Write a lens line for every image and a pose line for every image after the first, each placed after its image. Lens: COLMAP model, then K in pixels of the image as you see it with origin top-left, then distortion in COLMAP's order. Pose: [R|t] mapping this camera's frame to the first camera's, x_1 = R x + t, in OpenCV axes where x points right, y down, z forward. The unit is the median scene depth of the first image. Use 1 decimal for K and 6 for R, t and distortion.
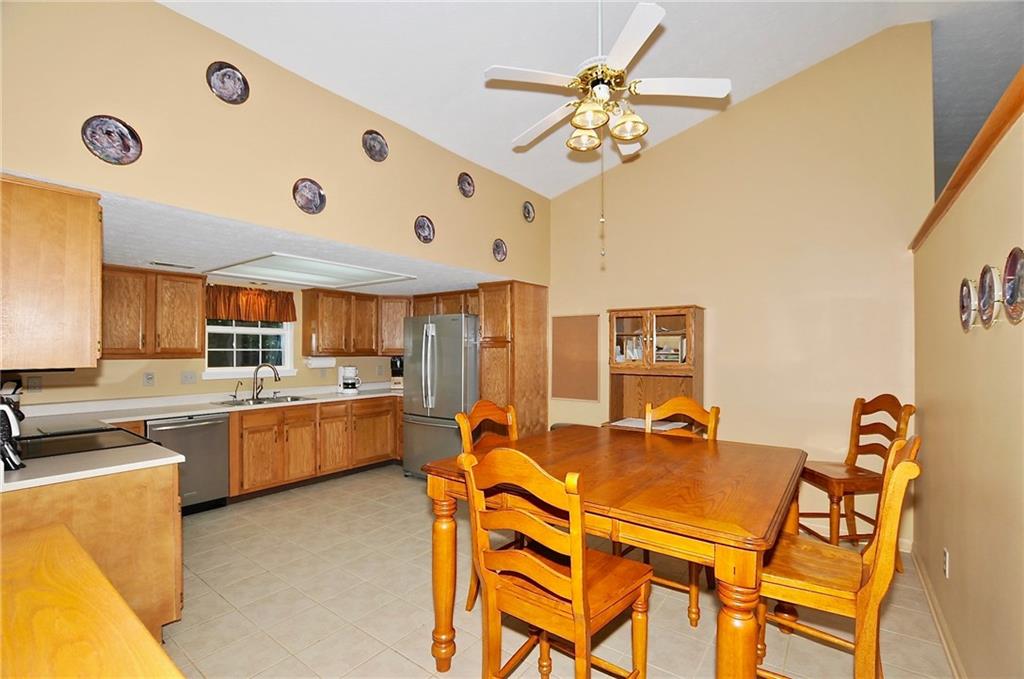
lens RADIAL K [[453.6, 0, 517.2], [0, 453.6, 347.4], [0, 0, 1]] dist [-0.031813, 0.006854]
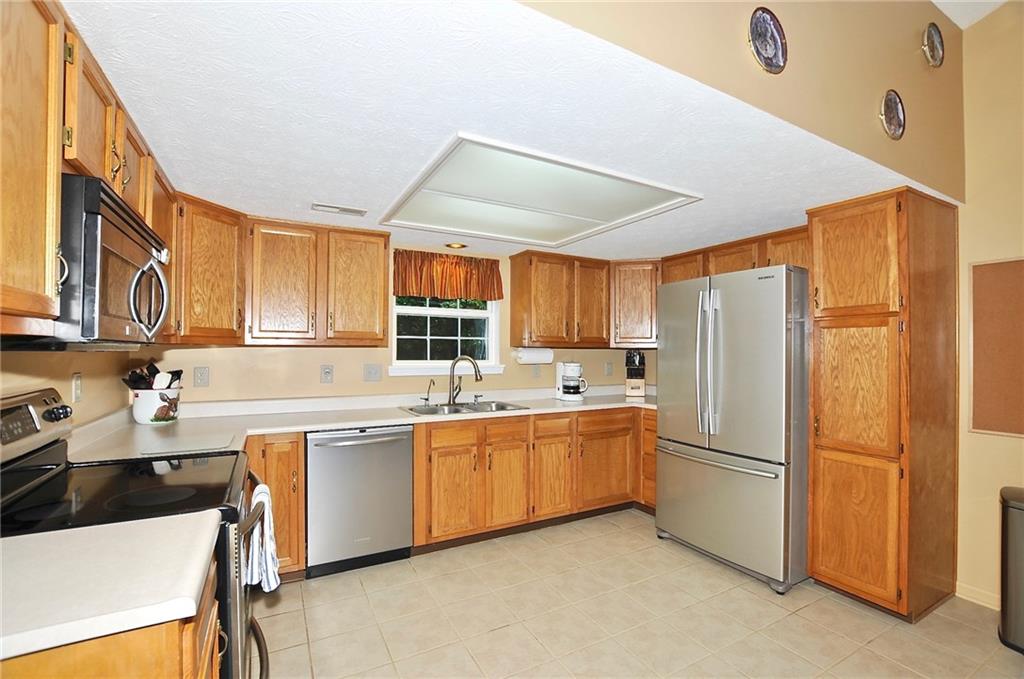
lens RADIAL K [[453.6, 0, 516.4], [0, 453.6, 347.7], [0, 0, 1]] dist [-0.031813, 0.006854]
pose [[0.908578, -0.000375, -0.417715, -0.176563], [-0.000972, 0.999995, -0.003014, 0.024316], [0.417714, 0.003145, 0.908573, 0.367889]]
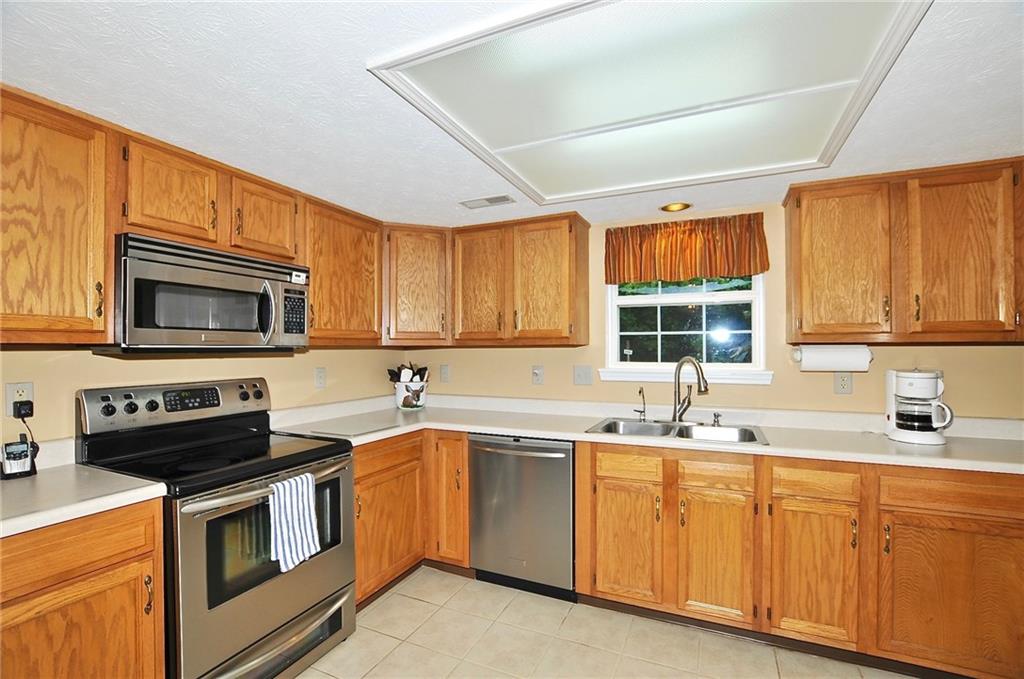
lens RADIAL K [[453.6, 0, 515.9], [0, 453.6, 347.0], [0, 0, 1]] dist [-0.031813, 0.006854]
pose [[0.210224, -0.006203, -0.977634, -0.089110], [0.007167, 0.999963, -0.004803, 0.024769], [0.977627, -0.005997, 0.210260, 0.689134]]
